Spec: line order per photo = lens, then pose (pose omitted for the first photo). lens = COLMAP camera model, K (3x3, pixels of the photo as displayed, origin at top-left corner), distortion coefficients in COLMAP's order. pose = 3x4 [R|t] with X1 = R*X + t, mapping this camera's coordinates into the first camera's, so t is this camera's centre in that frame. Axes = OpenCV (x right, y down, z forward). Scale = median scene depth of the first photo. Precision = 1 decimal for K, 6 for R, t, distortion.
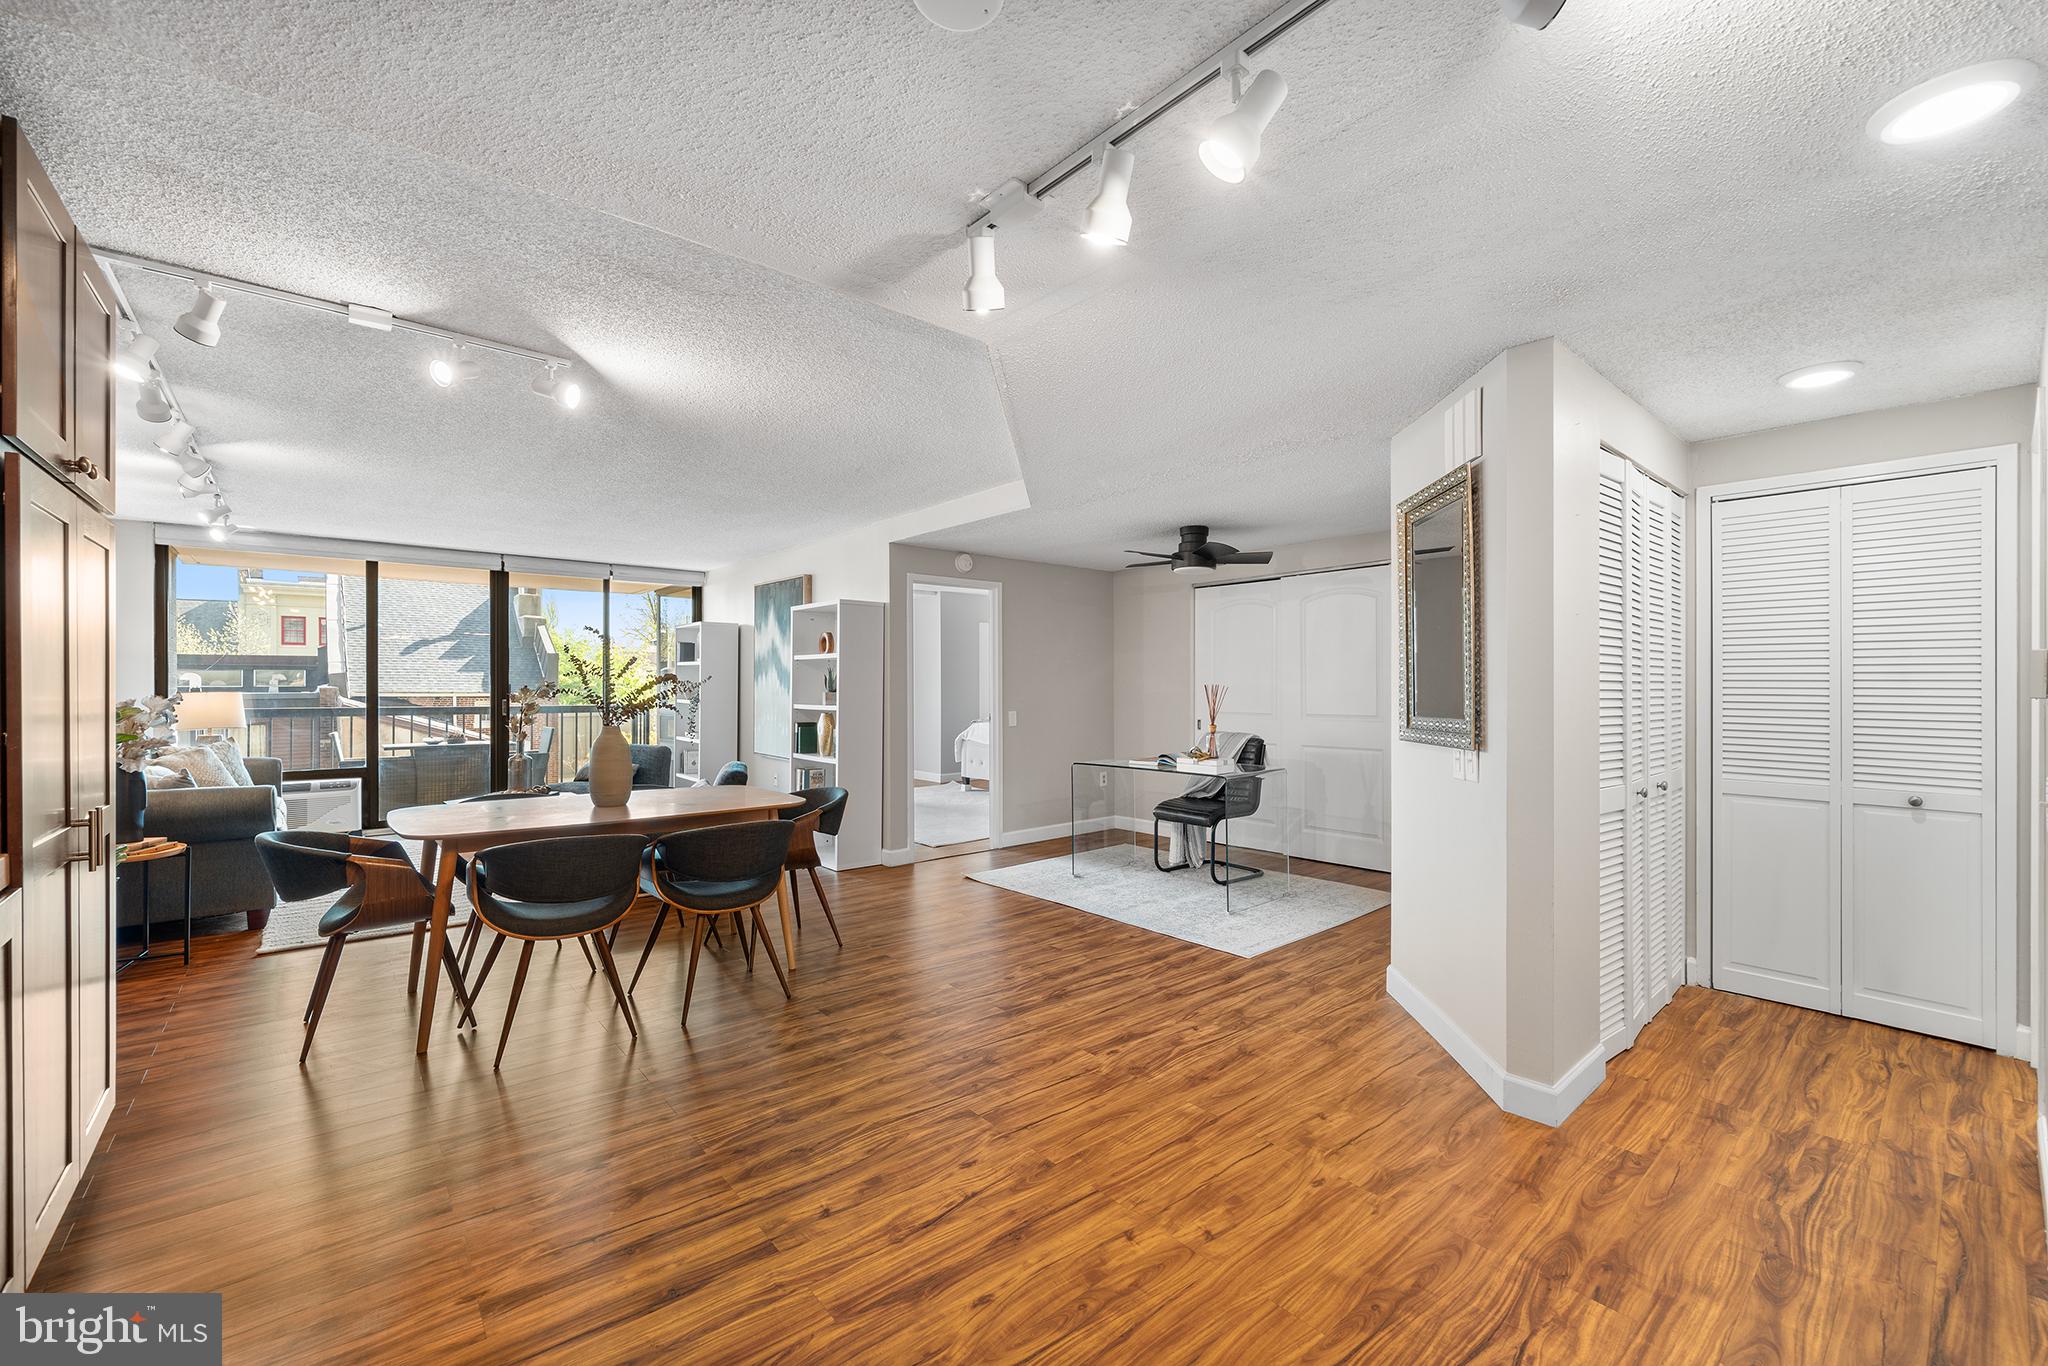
lens RADIAL K [[835.3, 0, 1024.0], [0, 835.3, 683.0], [0, 0, 1]] dist [-0.000001, 0.000072]
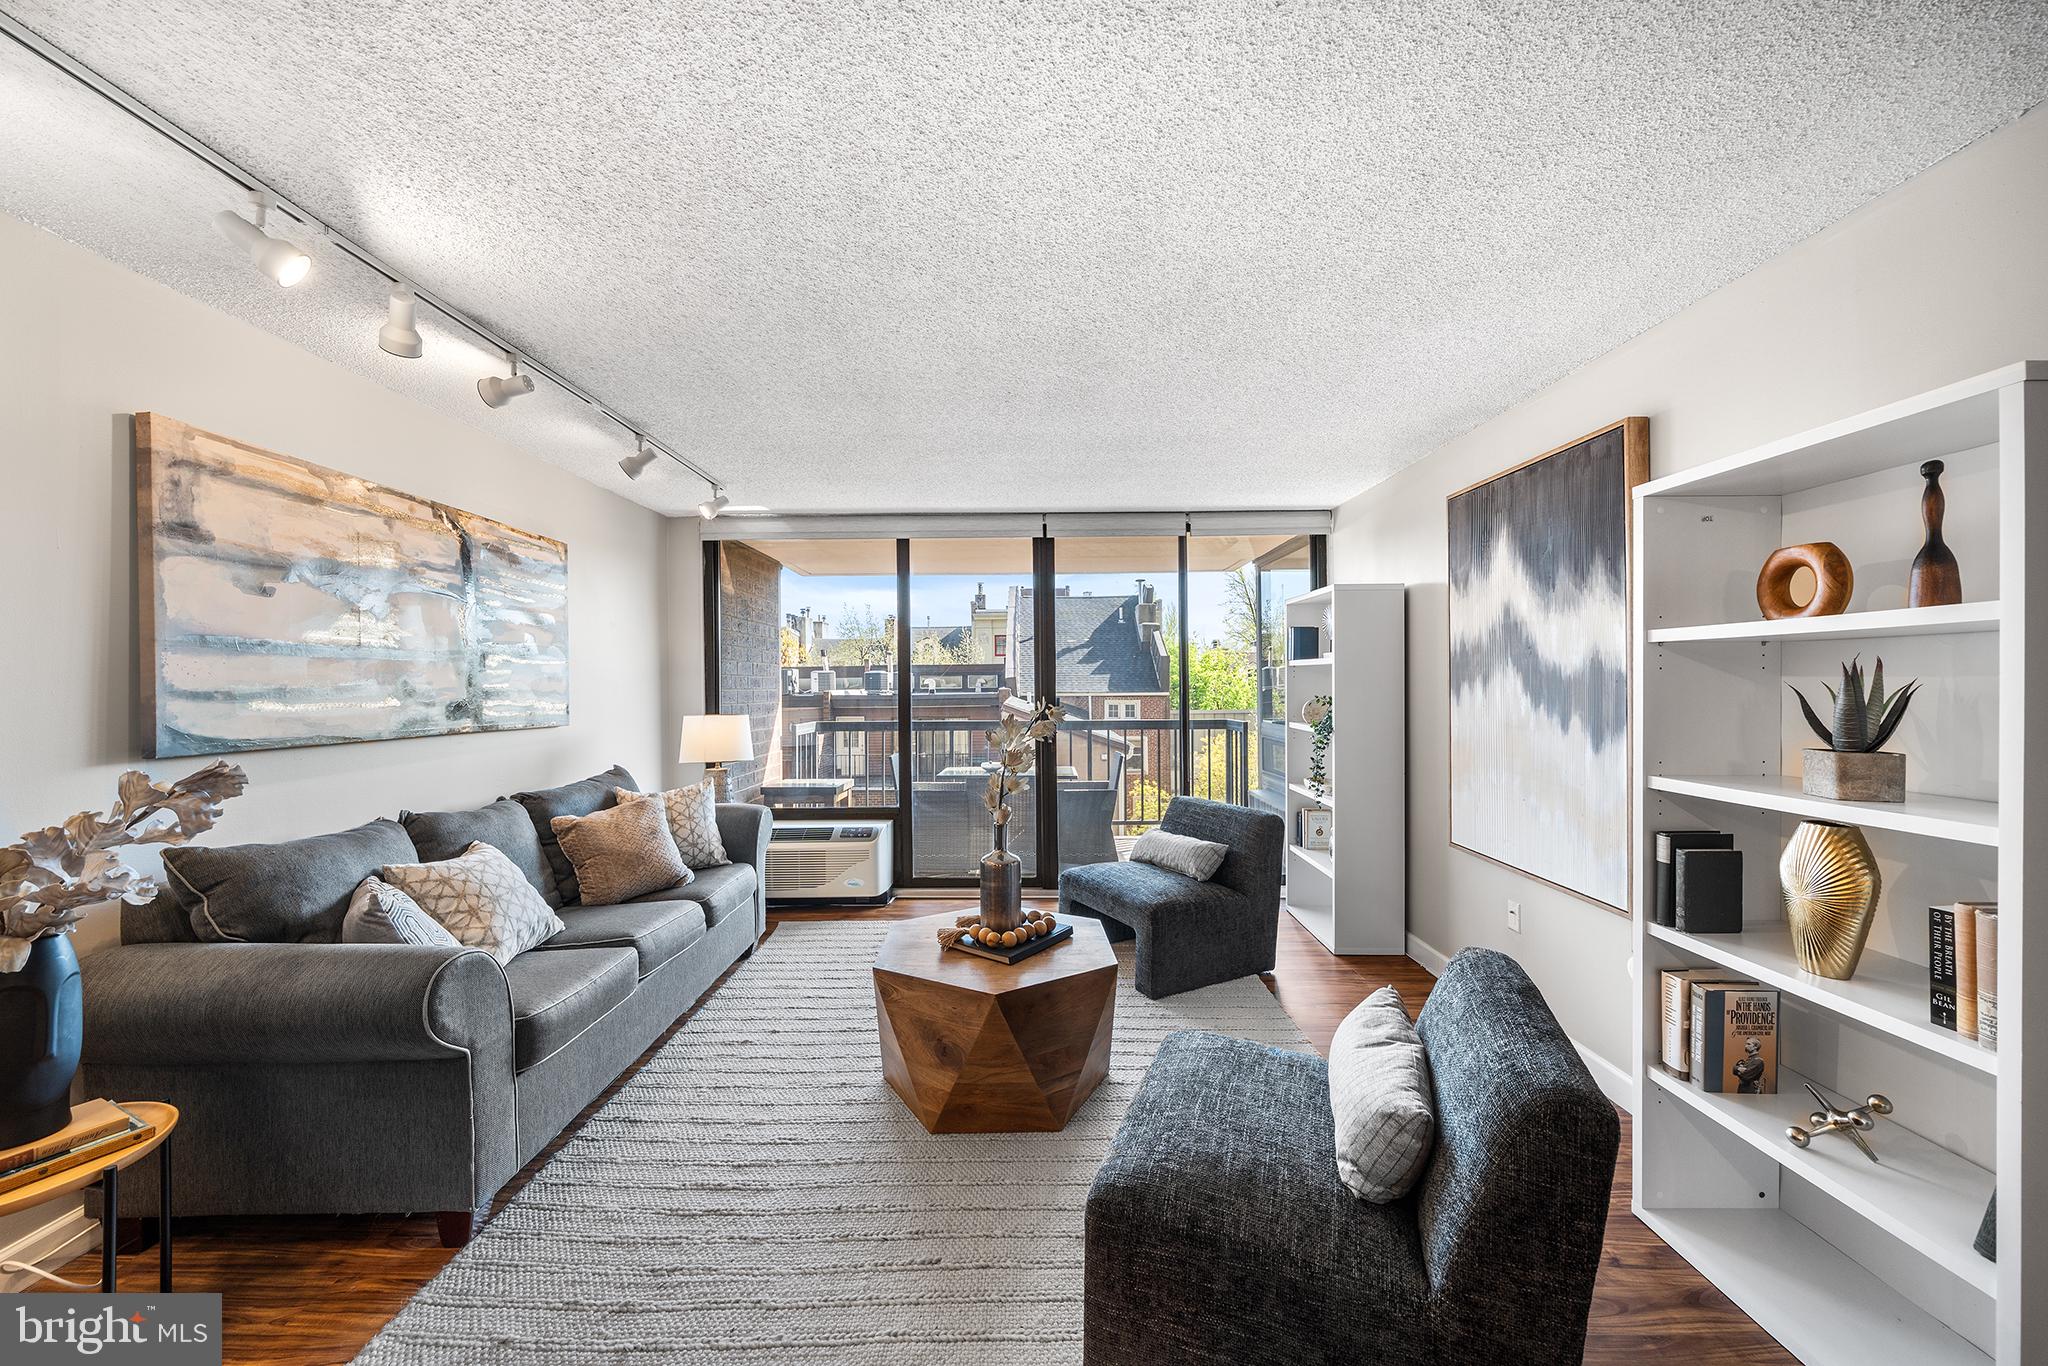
lens RADIAL K [[760.7, 0, 1024.0], [0, 760.7, 683.0], [0, 0, 1]] dist [-0.006148, 0.000274]
pose [[0.757328, -0.008070, -0.652985, -0.292635], [0.011281, 0.999936, 0.000726, -0.016319], [0.652937, -0.007916, 0.757371, 0.663898]]
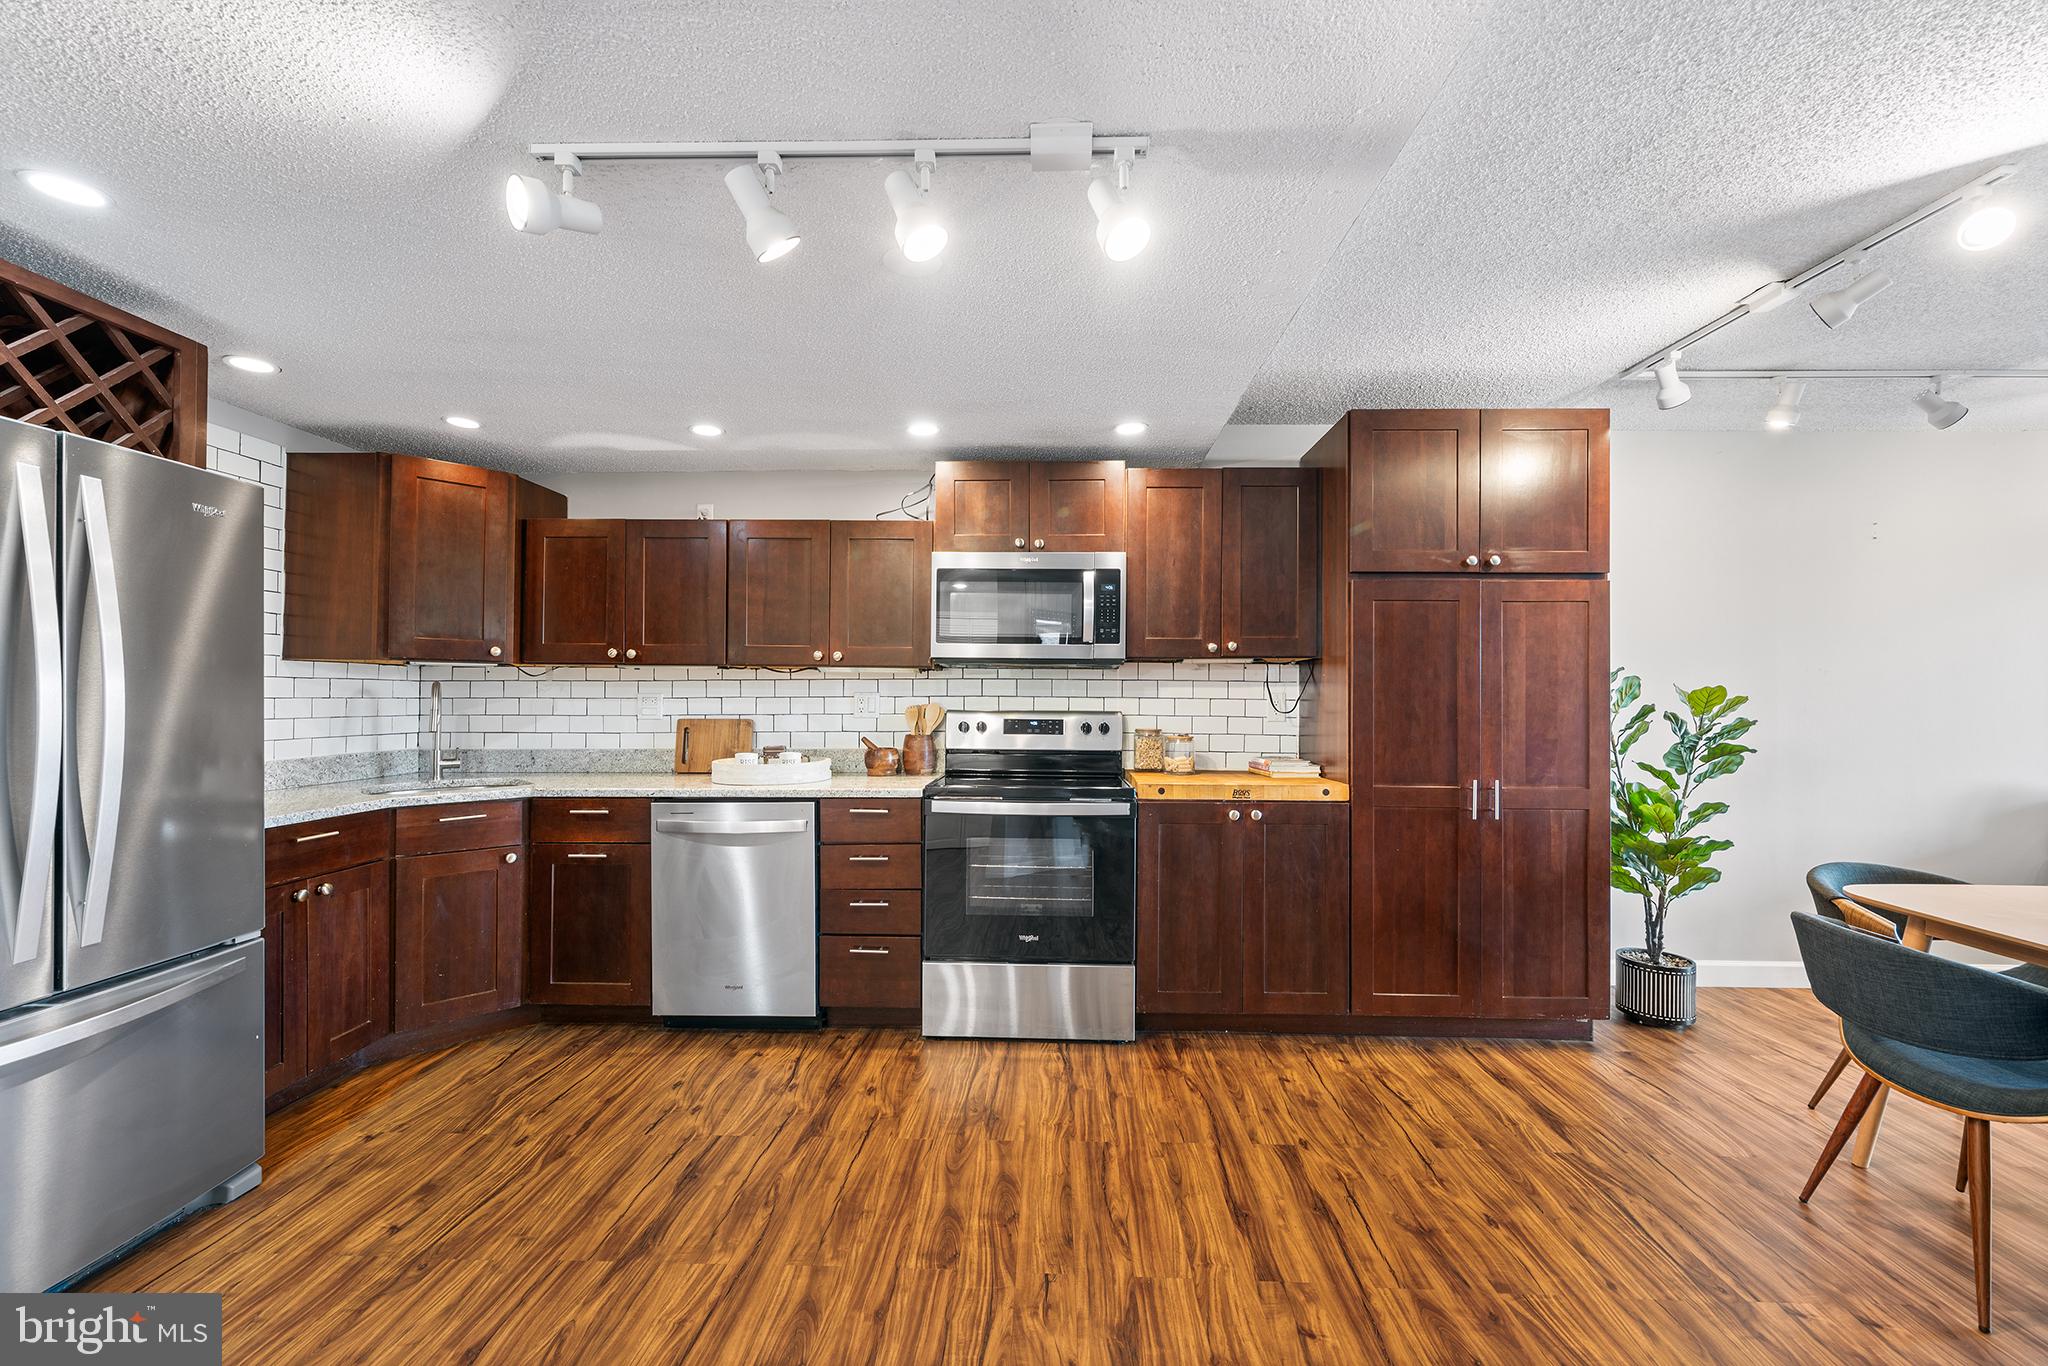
lens RADIAL K [[816.4, 0, 1025.3], [0, 816.4, 689.2], [0, 0, 1]] dist [-0.000829, -0.000116]
pose [[-0.671365, -0.012710, -0.741018, 0.194007], [-0.005868, 0.999913, -0.011834, 0.002263], [0.741103, -0.003597, -0.671381, 0.465452]]
